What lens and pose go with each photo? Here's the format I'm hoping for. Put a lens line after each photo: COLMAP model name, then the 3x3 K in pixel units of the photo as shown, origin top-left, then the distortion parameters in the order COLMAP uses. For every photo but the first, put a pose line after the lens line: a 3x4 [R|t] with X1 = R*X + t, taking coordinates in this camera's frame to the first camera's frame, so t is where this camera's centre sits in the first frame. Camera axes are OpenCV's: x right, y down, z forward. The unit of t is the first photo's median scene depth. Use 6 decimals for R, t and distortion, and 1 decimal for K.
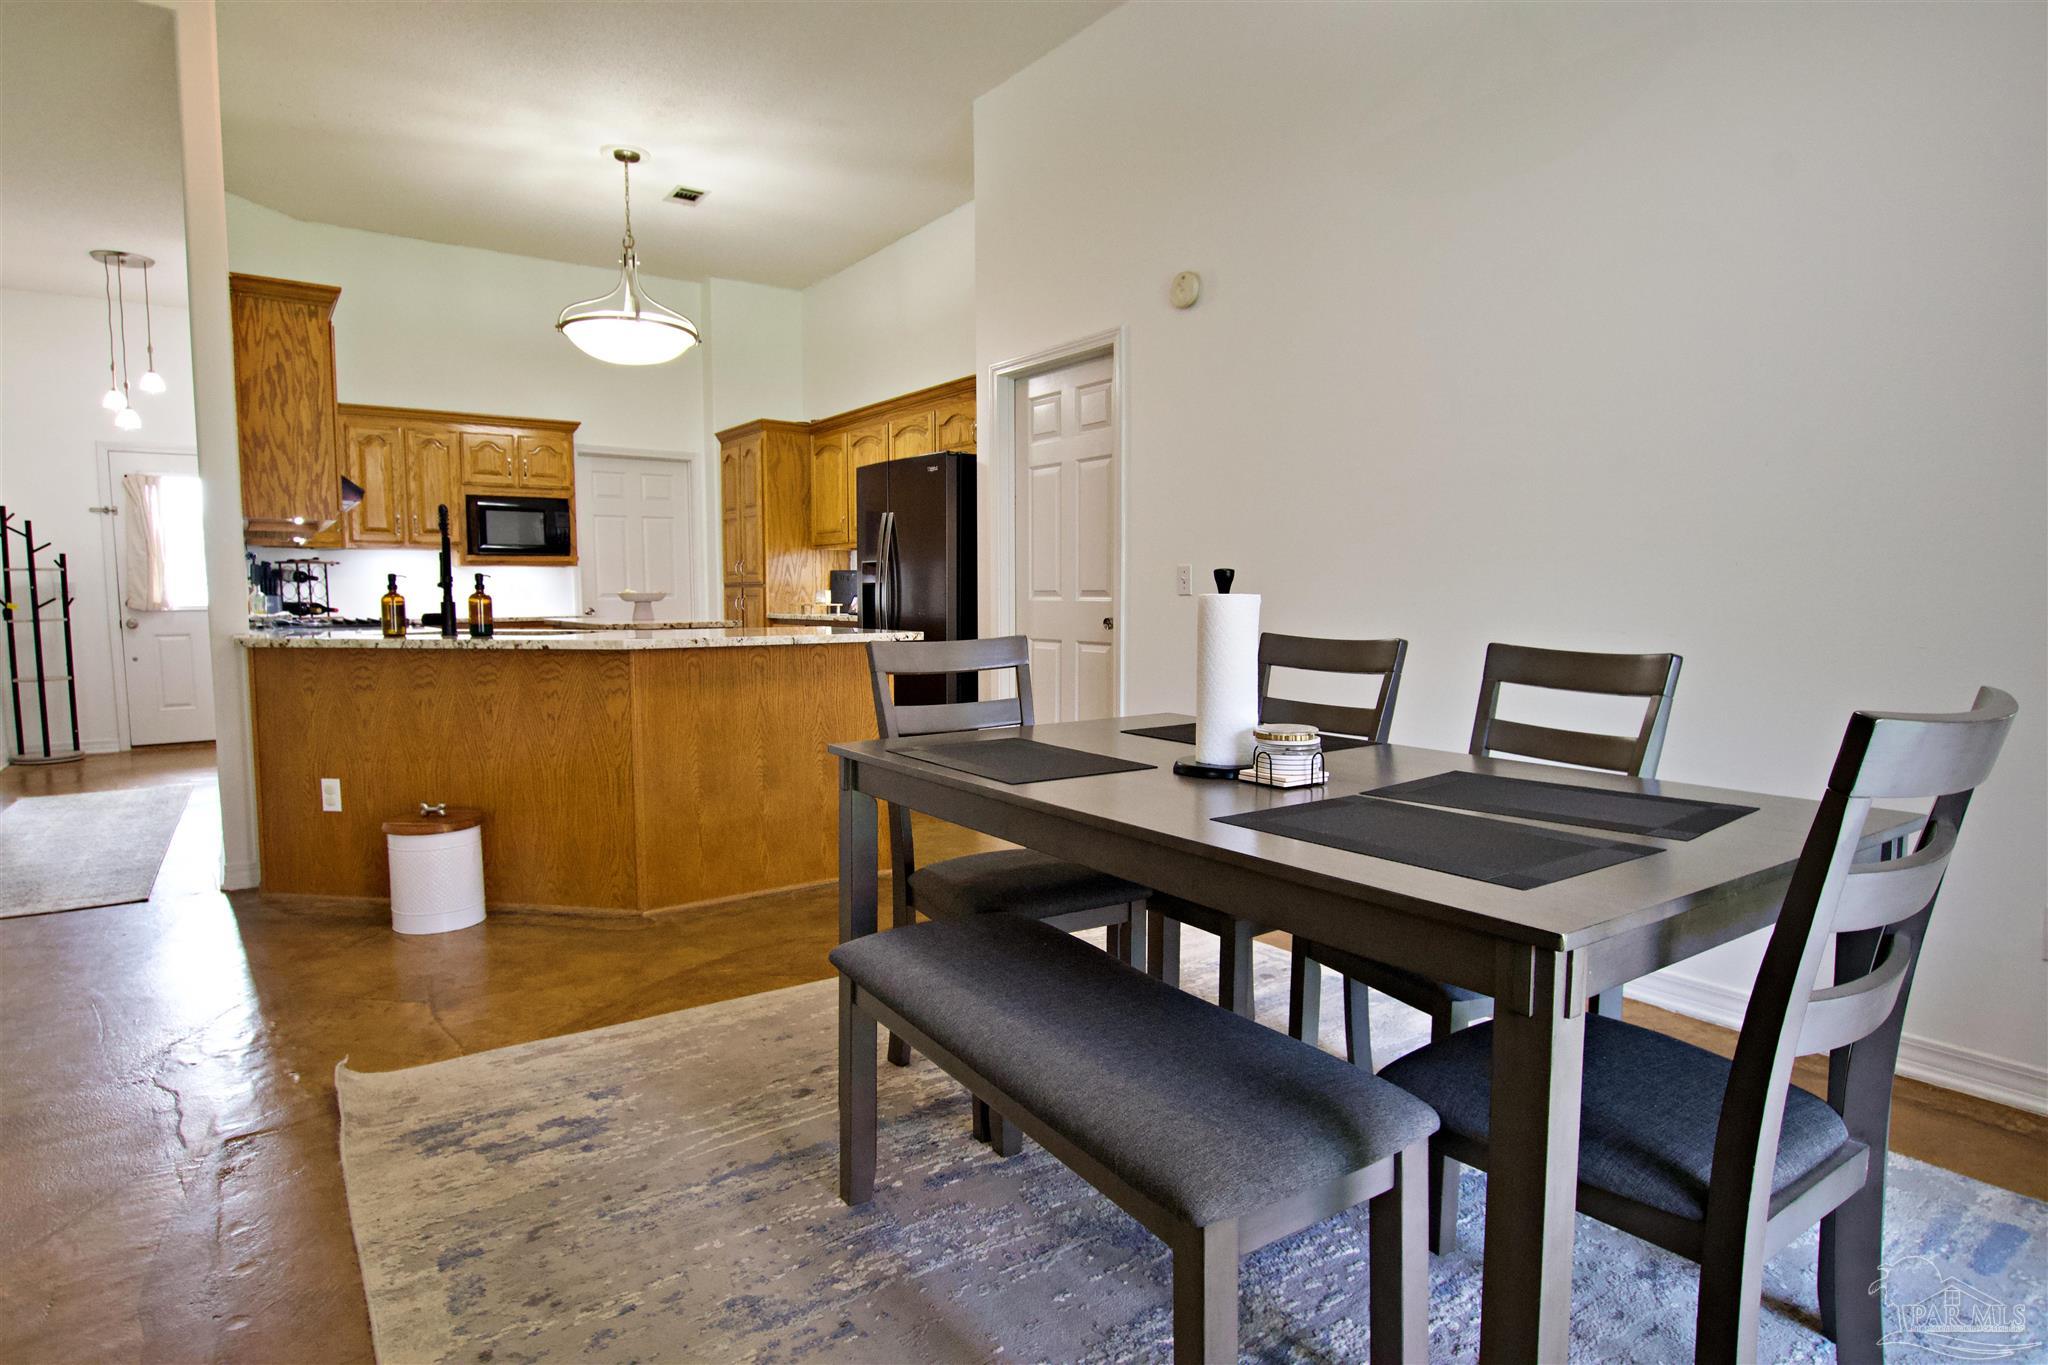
lens RADIAL K [[1128.0, 0, 1024.0], [0, 1128.0, 682.5], [0, 0, 1]] dist [-0.000805, -0.000125]
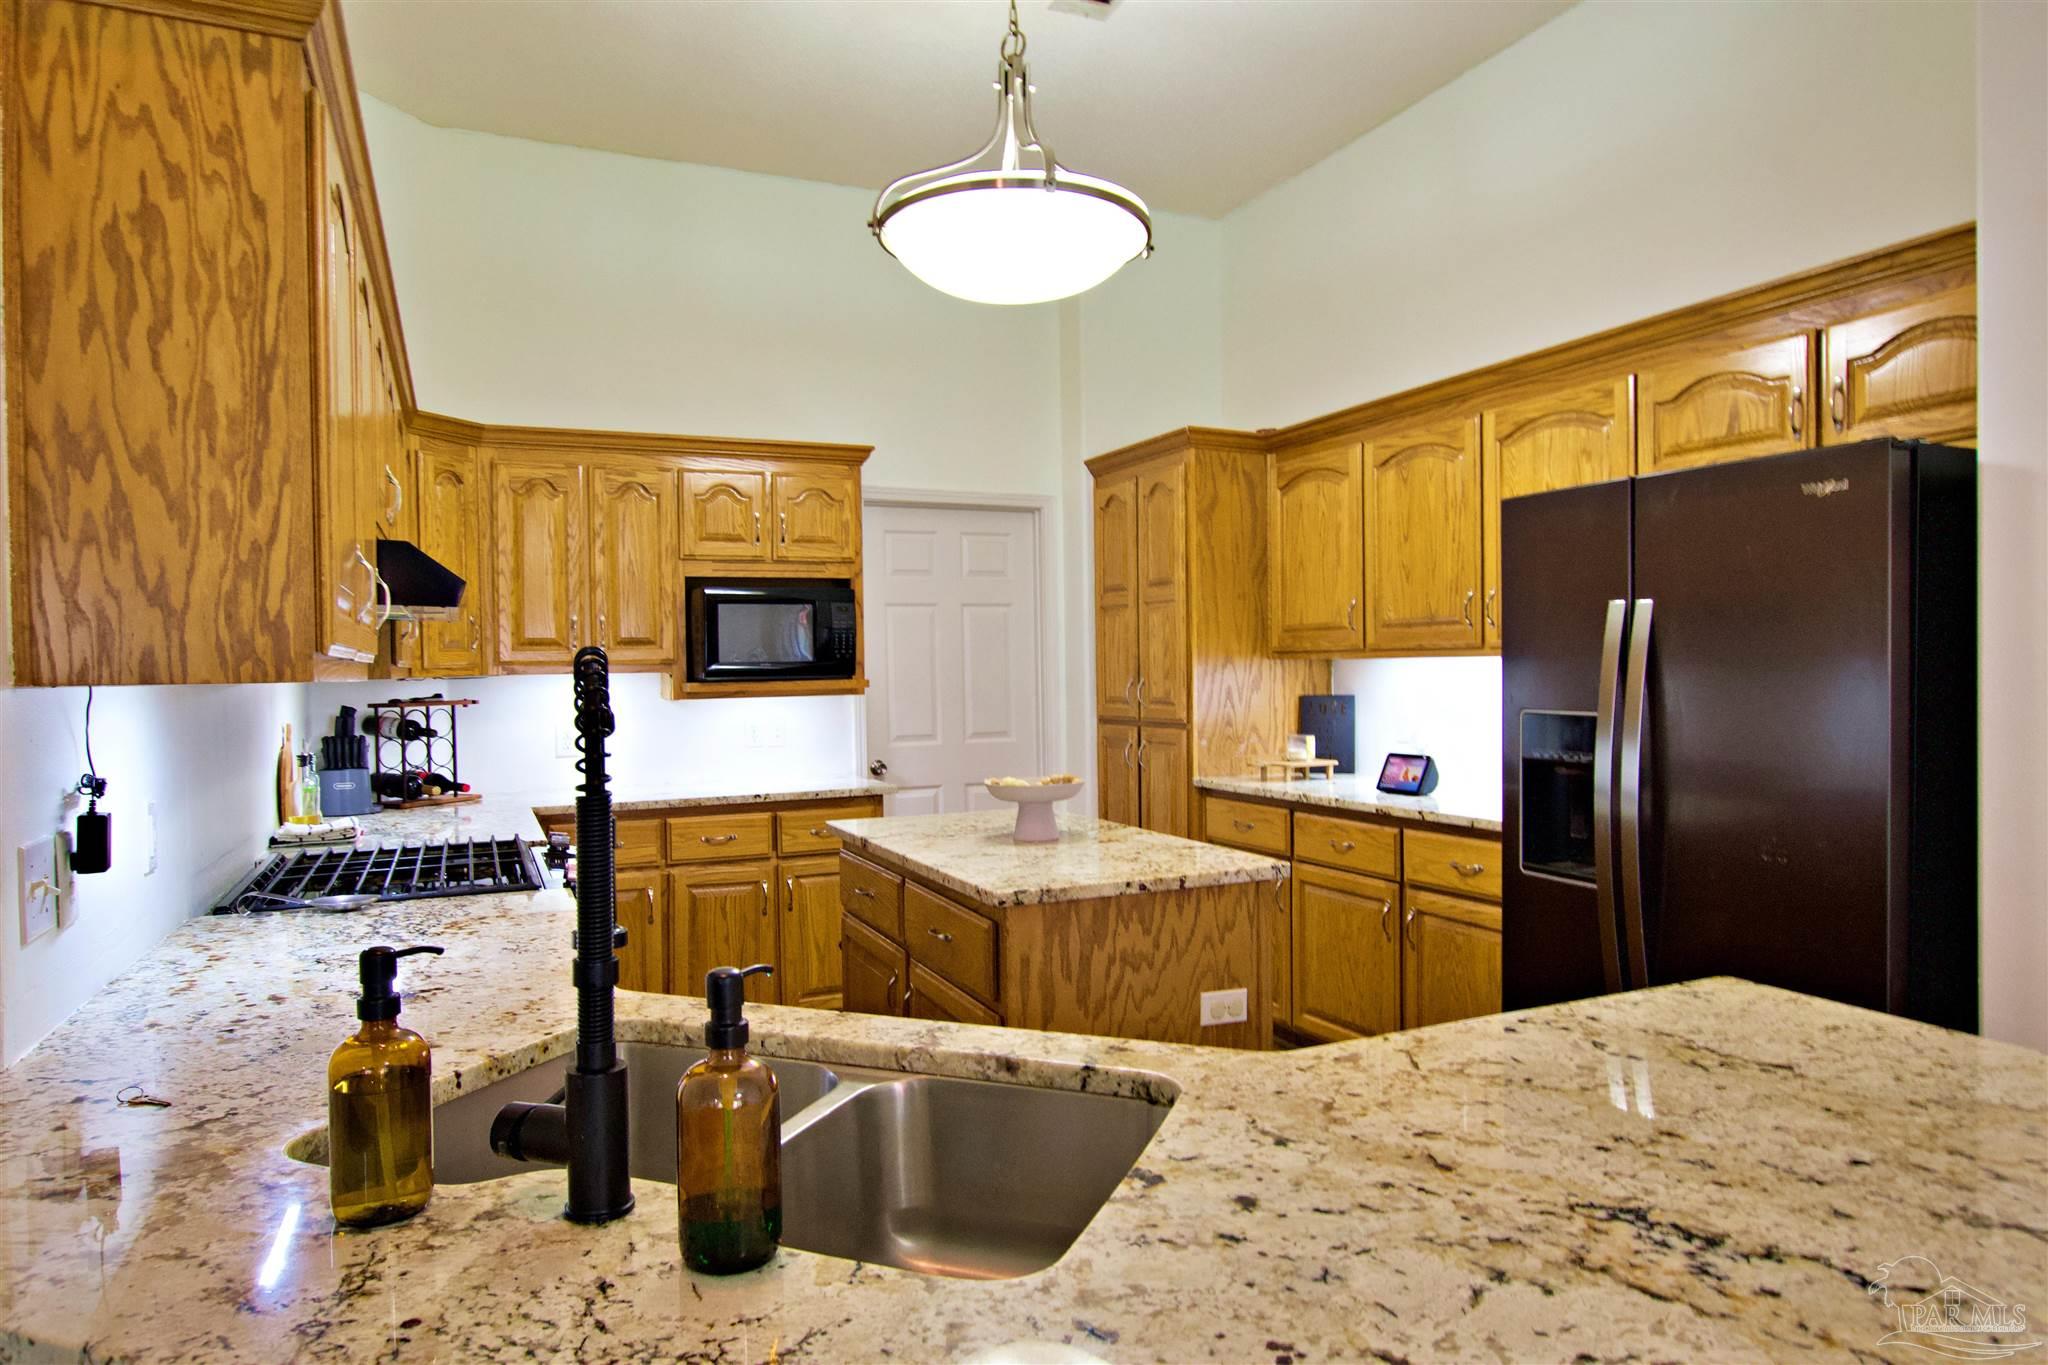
lens RADIAL K [[1229.2, 0, 1029.1], [0, 1229.2, 677.4], [0, 0, 1]] dist [-0.003548, 0.000799]
pose [[0.982547, -0.008972, -0.185796, -0.212533], [-0.003205, 0.997871, -0.065139, -0.077166], [0.185984, 0.064598, 0.980427, 0.432887]]
